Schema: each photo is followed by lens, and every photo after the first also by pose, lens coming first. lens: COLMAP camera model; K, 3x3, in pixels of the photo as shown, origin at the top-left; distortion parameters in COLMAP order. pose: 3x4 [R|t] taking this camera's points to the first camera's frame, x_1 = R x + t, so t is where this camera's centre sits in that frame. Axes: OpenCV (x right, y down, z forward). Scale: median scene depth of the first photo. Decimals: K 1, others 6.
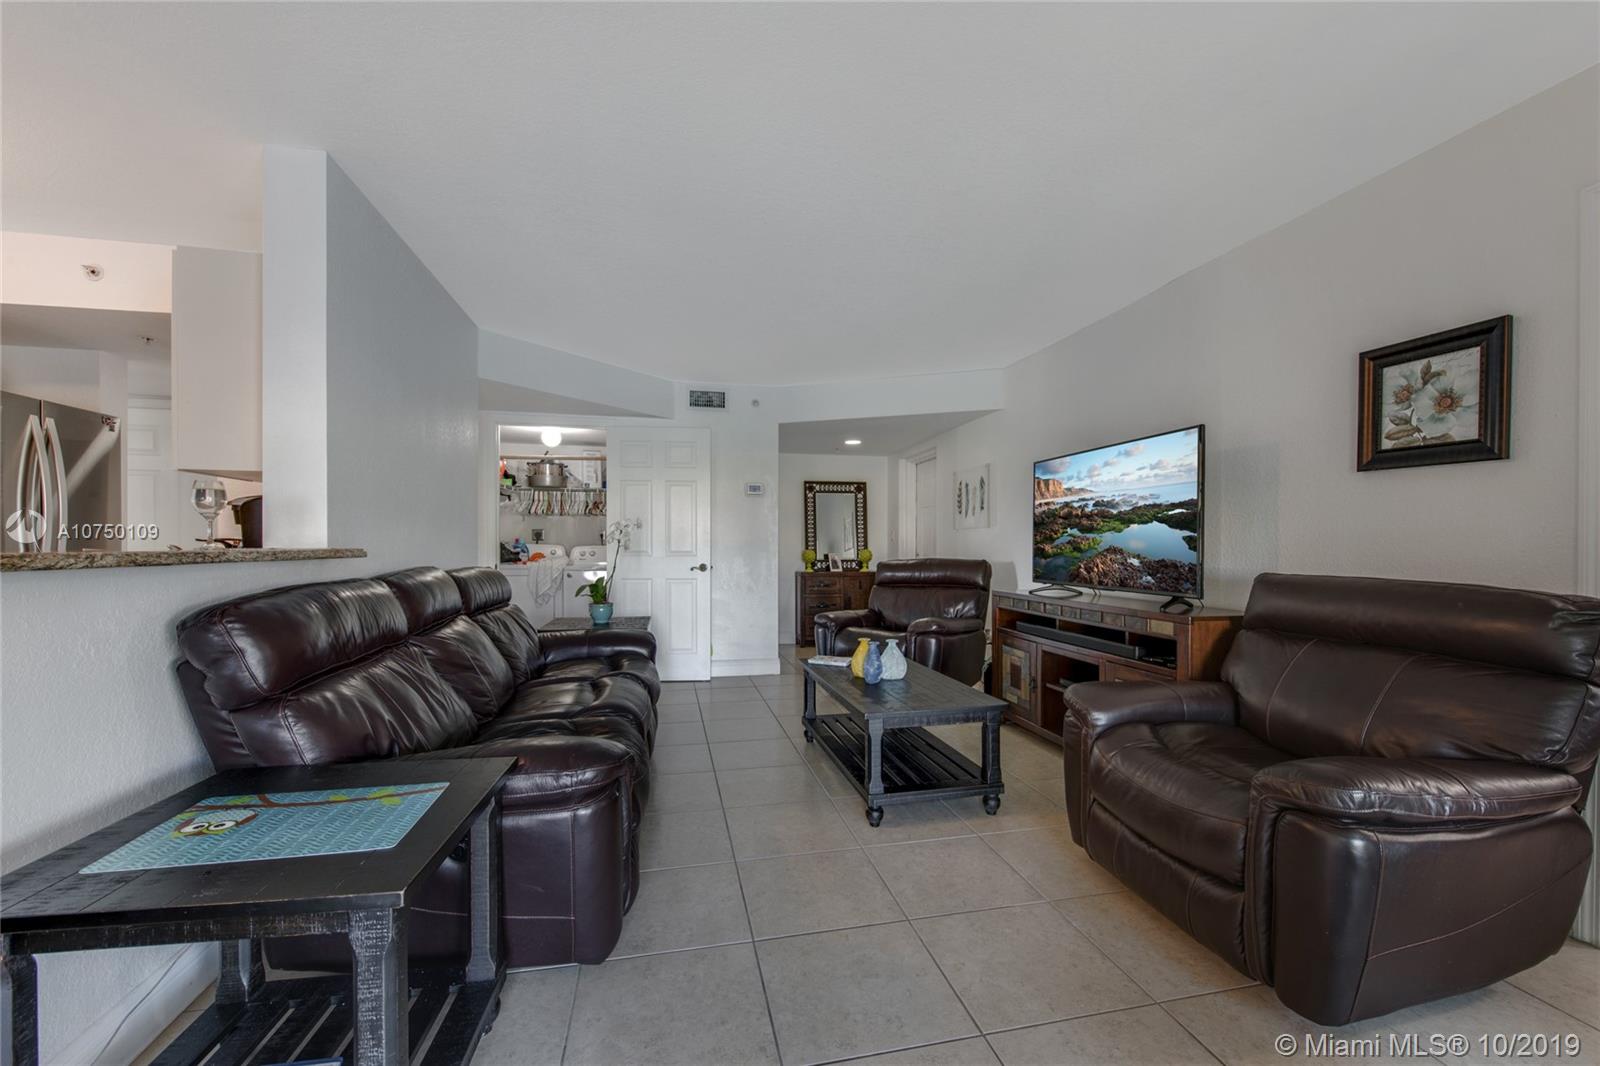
lens RADIAL K [[643.1, 0, 811.0], [0, 643.1, 544.5], [0, 0, 1]] dist [-0.002099, -0.000228]
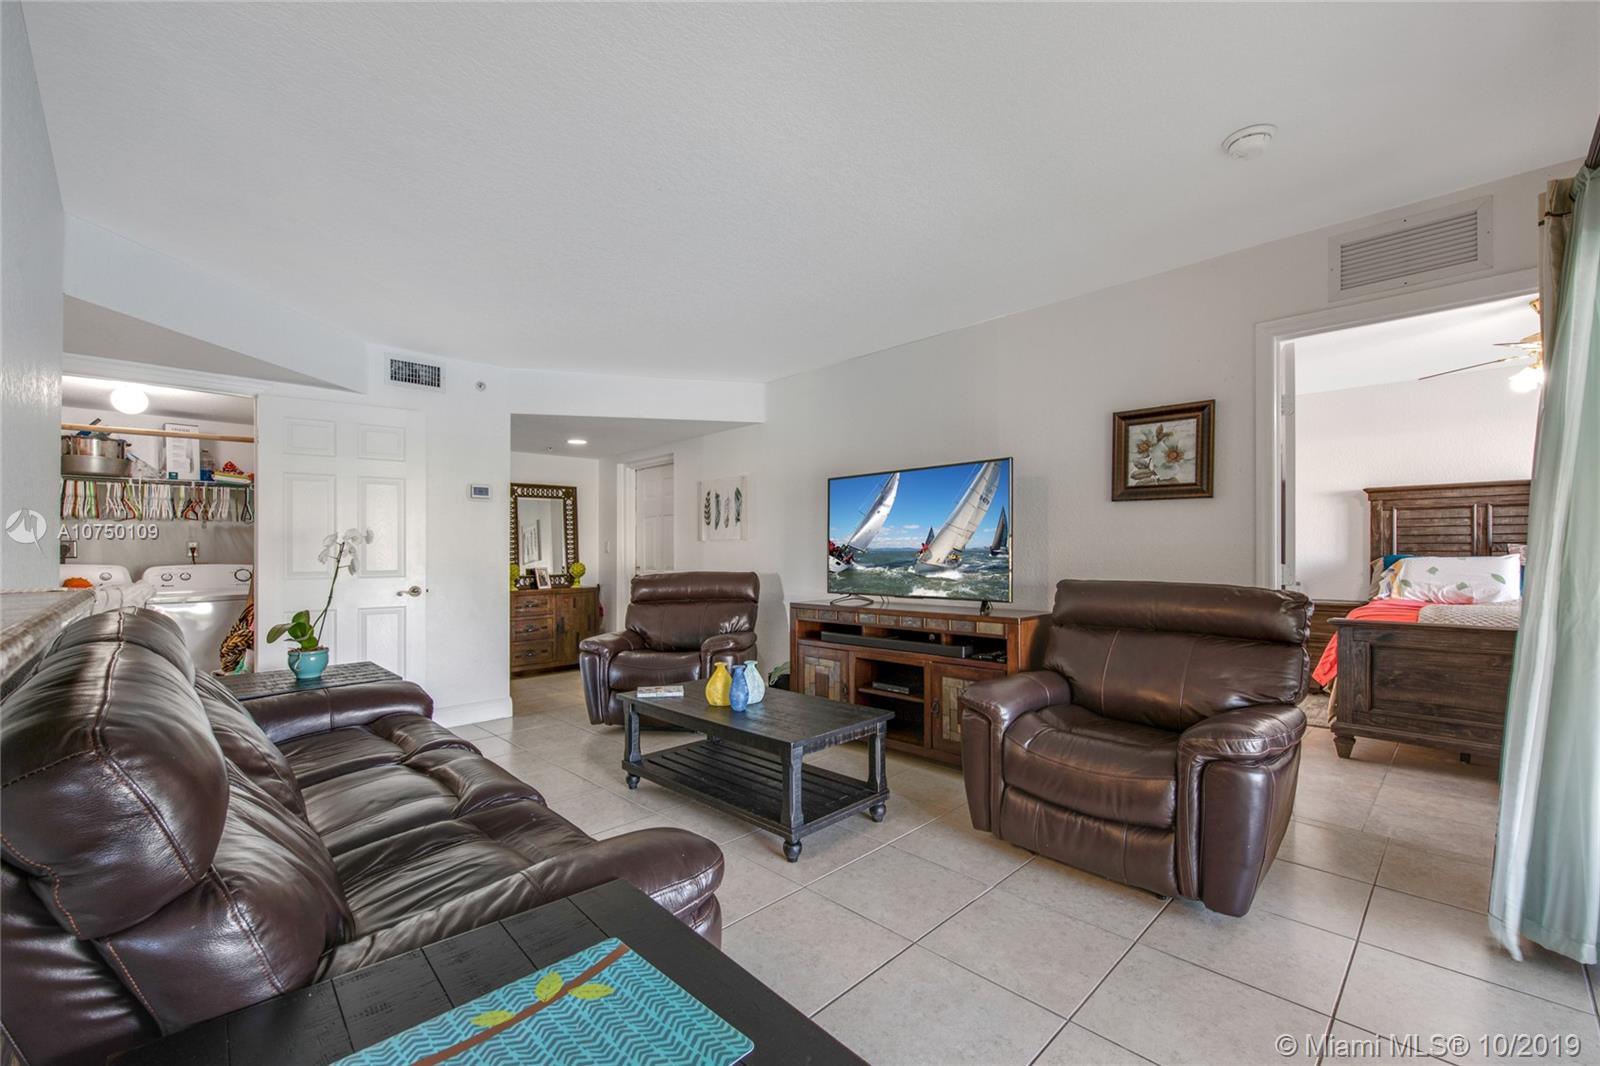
lens RADIAL K [[666.1, 0, 801.5], [0, 666.1, 545.5], [0, 0, 1]] dist [0.002859, -0.000148]
pose [[0.849256, -0.004456, 0.527963, -0.244352], [0.009973, 0.999921, -0.007603, -0.010297], [-0.527887, 0.011722, 0.849233, 0.096318]]
